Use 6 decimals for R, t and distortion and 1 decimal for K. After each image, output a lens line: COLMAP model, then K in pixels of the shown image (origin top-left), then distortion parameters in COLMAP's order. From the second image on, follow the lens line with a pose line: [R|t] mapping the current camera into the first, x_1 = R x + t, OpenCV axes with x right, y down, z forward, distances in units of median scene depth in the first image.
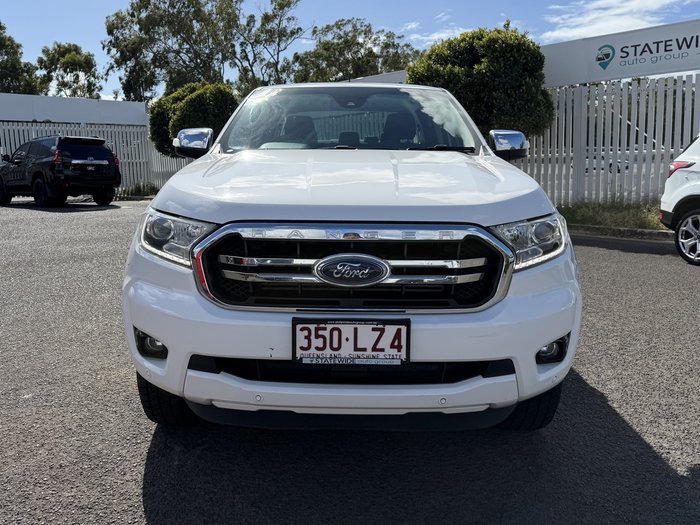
lens RADIAL K [[579.4, 0, 345.8], [0, 579.4, 254.9], [0, 0, 1]] dist [0.024632, -0.033015]
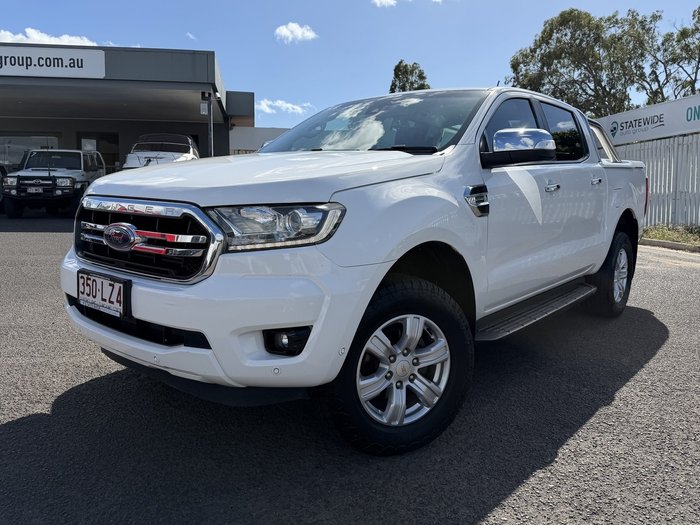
lens RADIAL K [[576.9, 0, 342.0], [0, 576.9, 229.9], [0, 0, 1]] dist [0.017721, -0.010294]
pose [[0.768123, 0.060247, -0.637462, 0.714691], [-0.119471, 0.991565, -0.050246, 0.010794], [0.629058, 0.114753, 0.768841, 0.216007]]
